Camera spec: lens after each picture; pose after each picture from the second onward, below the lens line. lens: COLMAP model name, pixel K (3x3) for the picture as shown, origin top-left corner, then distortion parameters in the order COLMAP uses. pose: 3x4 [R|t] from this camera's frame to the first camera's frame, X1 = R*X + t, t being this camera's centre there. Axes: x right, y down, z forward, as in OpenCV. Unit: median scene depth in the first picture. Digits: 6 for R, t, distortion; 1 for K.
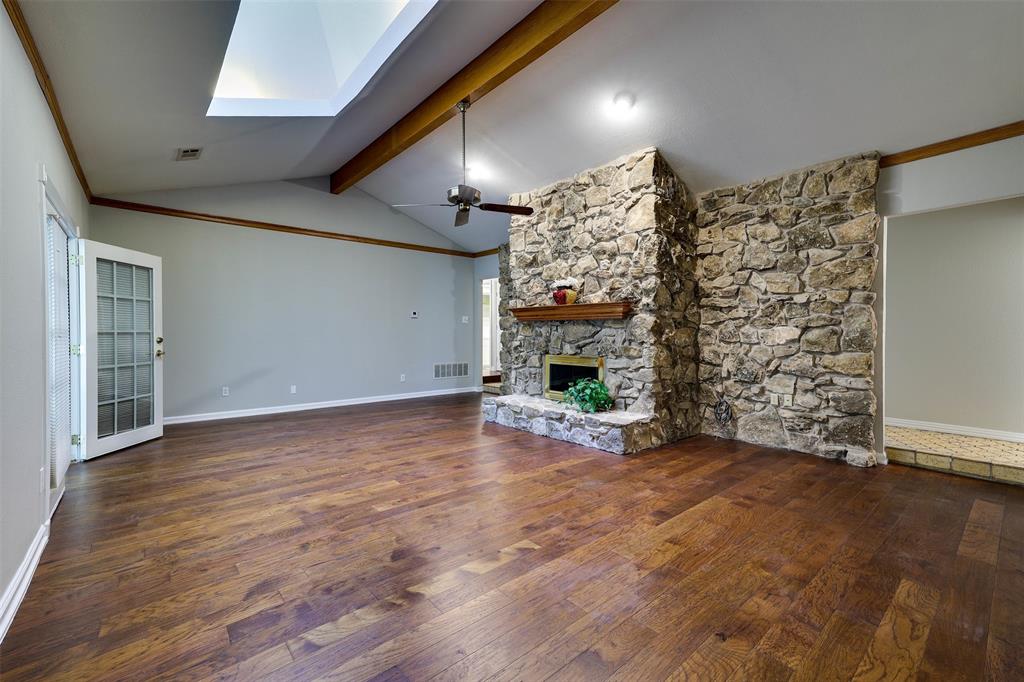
lens RADIAL K [[445.0, 0, 518.9], [0, 445.0, 335.2], [0, 0, 1]] dist [-0.023885, 0.002582]
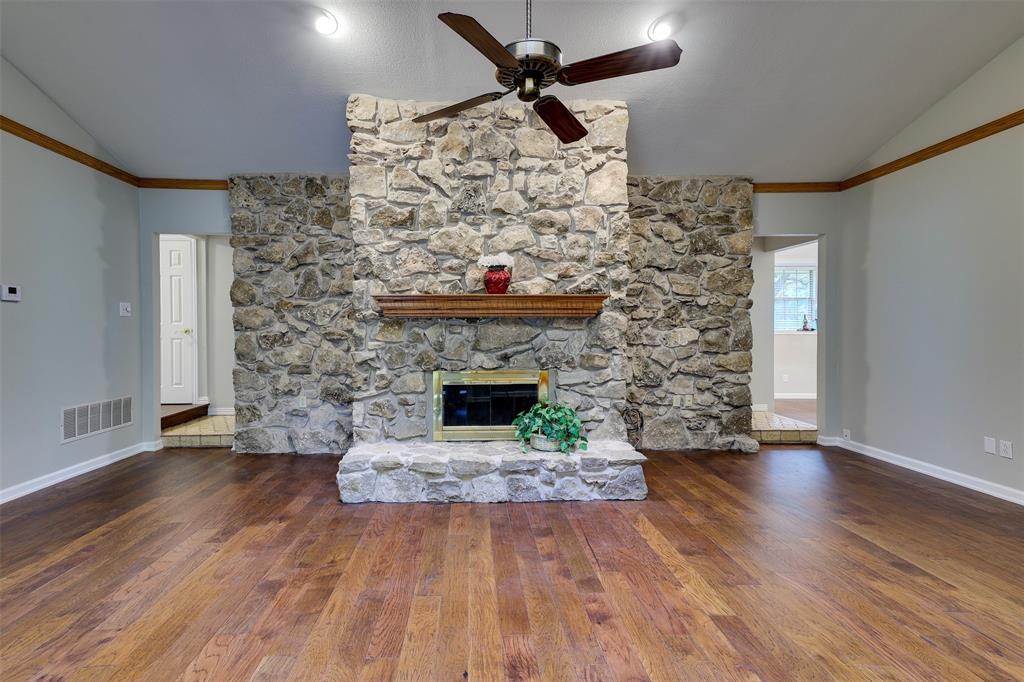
lens RADIAL K [[480.3, 0, 494.2], [0, 480.3, 331.6], [0, 0, 1]] dist [0.007796, 0.001028]
pose [[0.627393, -0.006459, 0.778676, -0.501203], [0.006418, 0.999975, 0.003124, -0.016603], [-0.778676, 0.003037, 0.627419, 0.614360]]
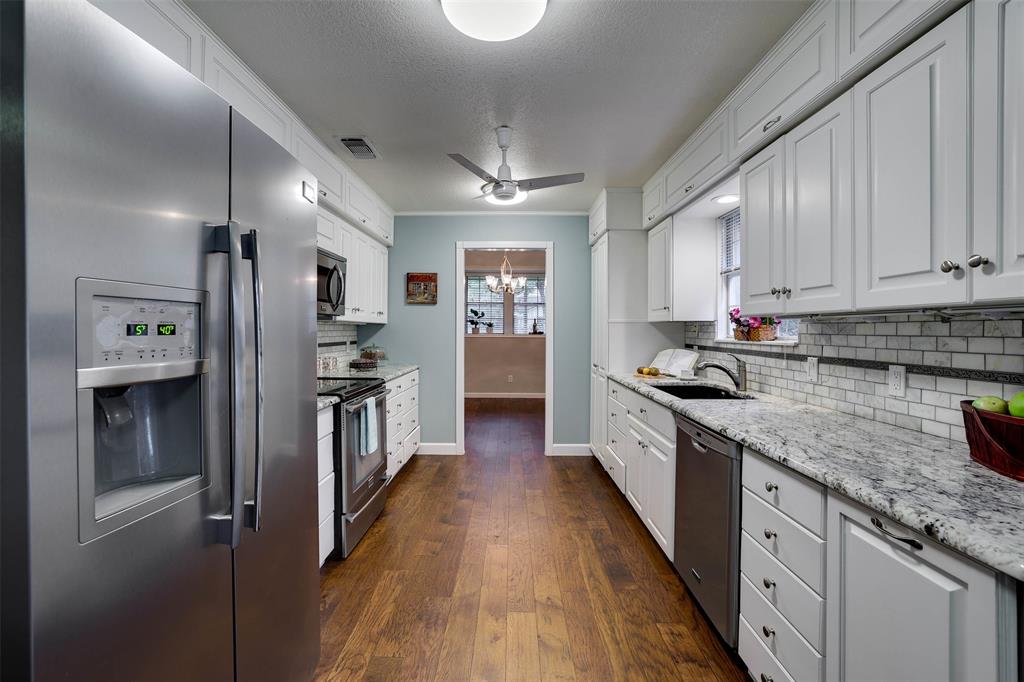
lens RADIAL K [[445.0, 0, 500.7], [0, 445.0, 334.7], [0, 0, 1]] dist [-0.023885, 0.002582]
pose [[0.663798, -0.006373, 0.747885, 0.258324], [0.002006, 0.999975, 0.006741, -0.015674], [-0.747909, -0.002974, 0.663794, -0.213599]]
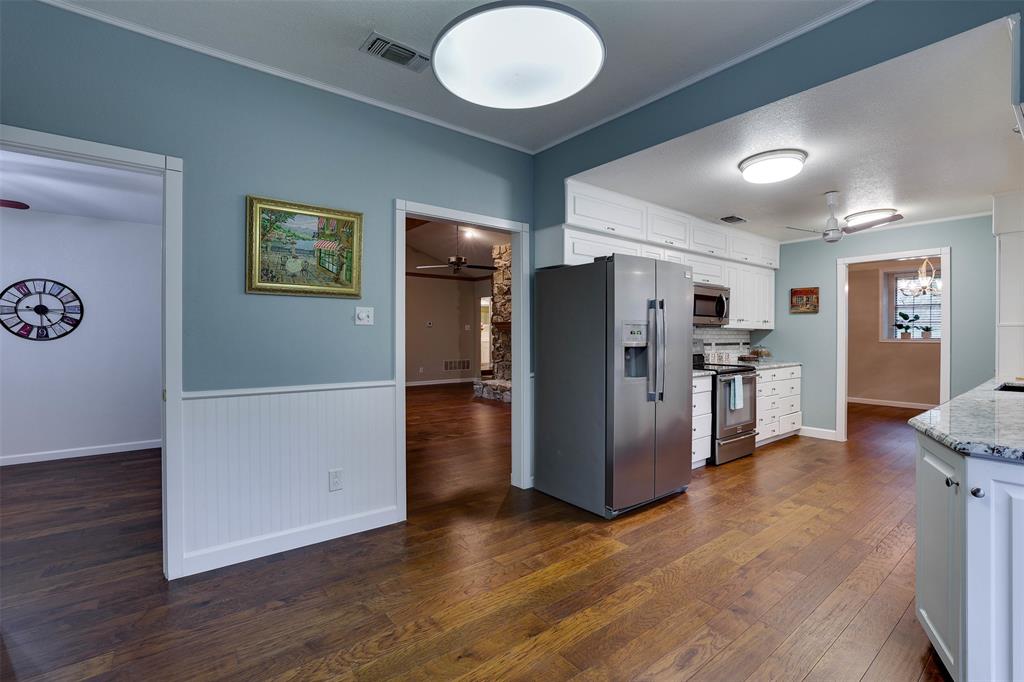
lens RADIAL K [[445.0, 0, 515.3], [0, 445.0, 337.3], [0, 0, 1]] dist [-0.023885, 0.002582]
pose [[0.998987, 0.002047, -0.044952, 0.155483], [-0.002091, 0.999997, -0.000924, -0.009225], [0.044950, 0.001017, 0.998989, -0.629234]]
